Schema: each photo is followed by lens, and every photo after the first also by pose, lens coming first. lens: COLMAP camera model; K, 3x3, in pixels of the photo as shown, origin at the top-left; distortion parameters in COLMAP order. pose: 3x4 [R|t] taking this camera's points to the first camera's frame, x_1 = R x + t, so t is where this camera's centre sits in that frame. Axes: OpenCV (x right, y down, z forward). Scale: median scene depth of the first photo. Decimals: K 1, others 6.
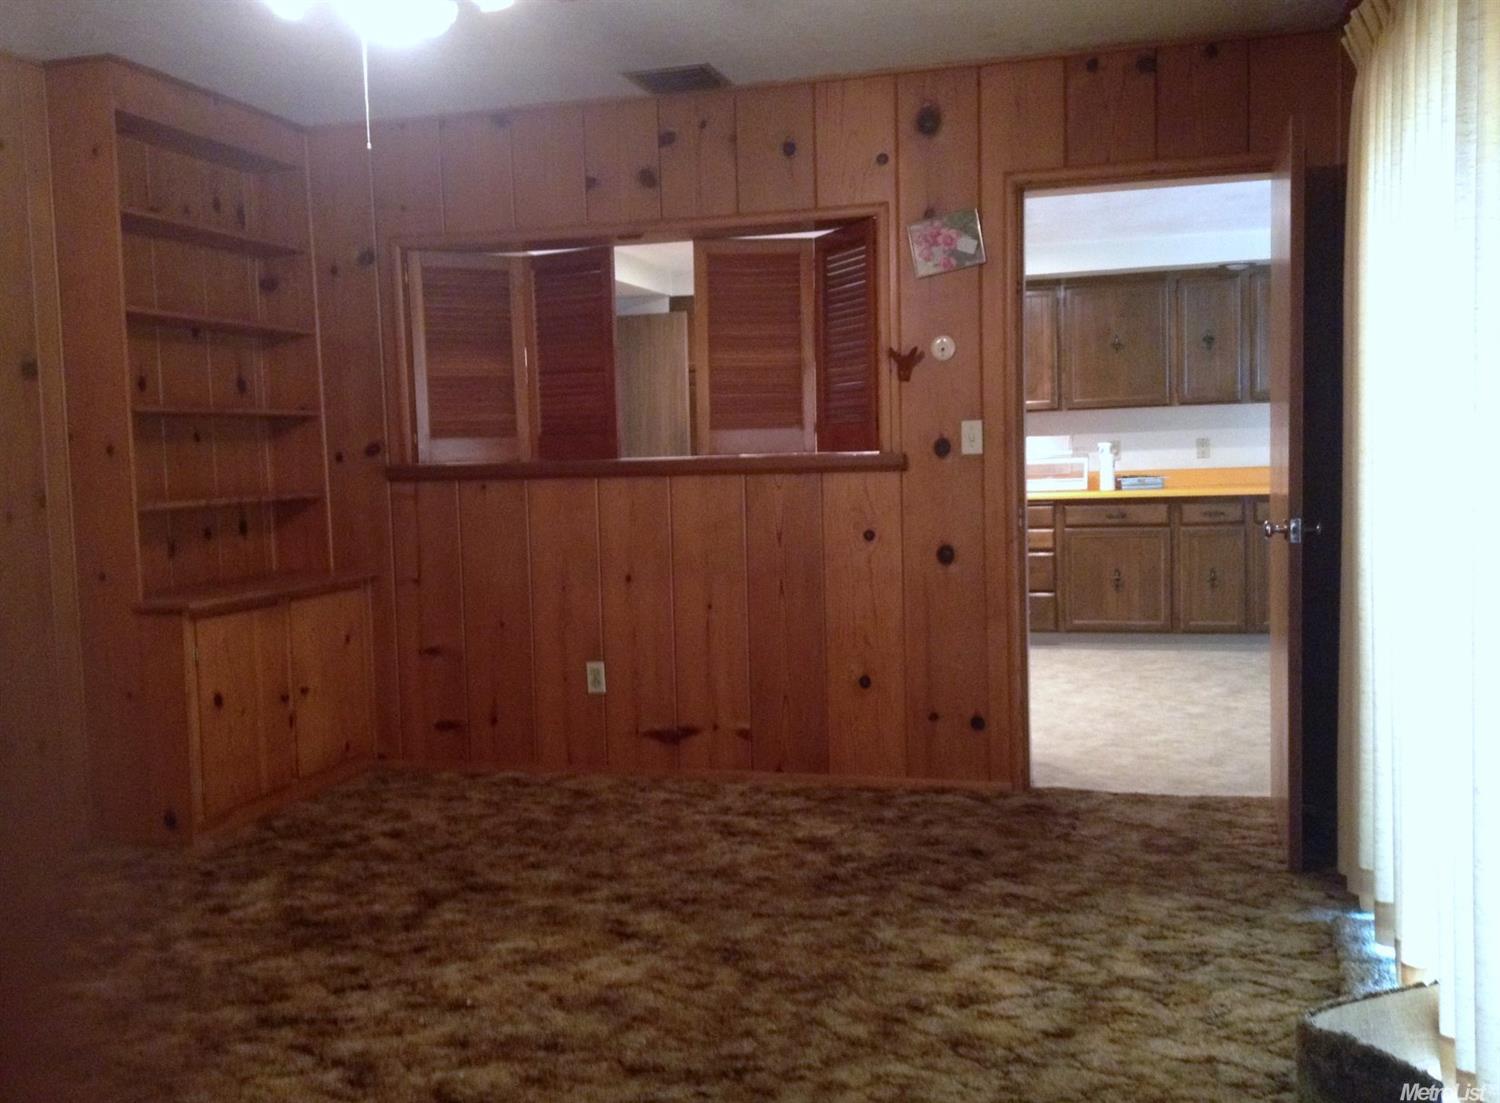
lens RADIAL K [[1490.0, 0, 750.0], [0, 1490.0, 551.5], [0, 0, 1]] dist [0.011002, 0.000074]
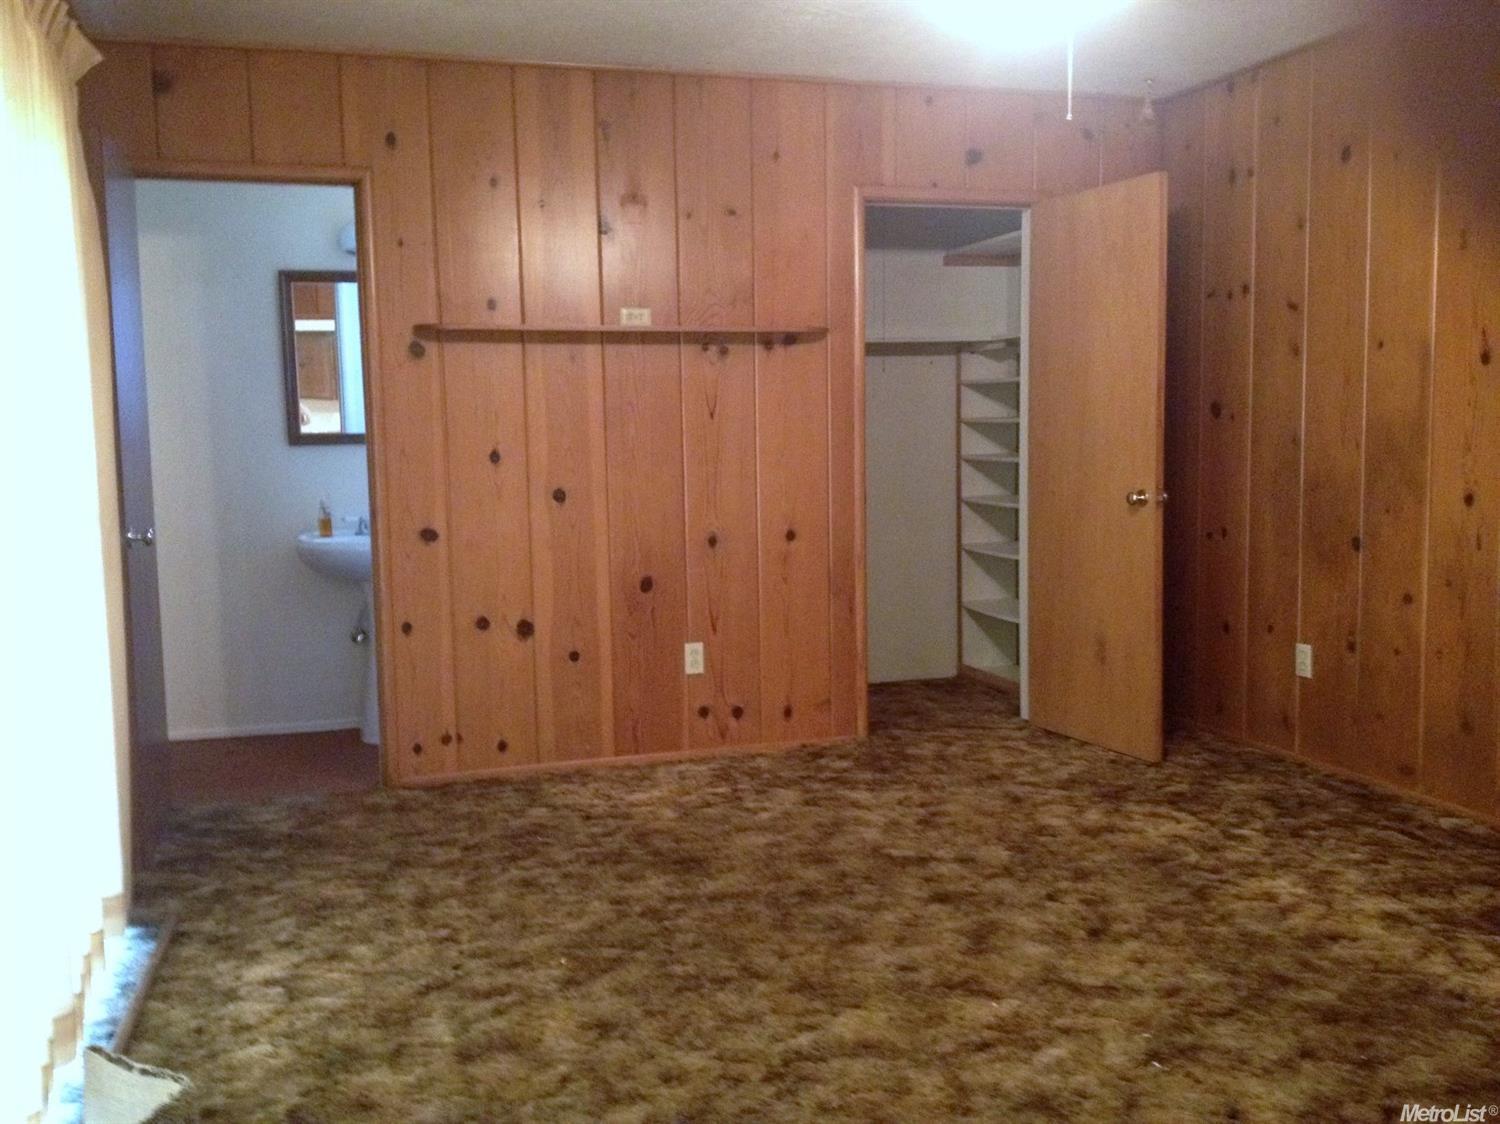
lens RADIAL K [[1417.5, 0, 750.0], [0, 1417.5, 562.0], [0, 0, 1]] dist [-0.004397, -0.003397]
pose [[-0.833915, 0.098138, -0.543097, 0.488808], [-0.000364, 0.983965, 0.178361, -0.146632], [0.551892, 0.148935, -0.820508, 1.744840]]
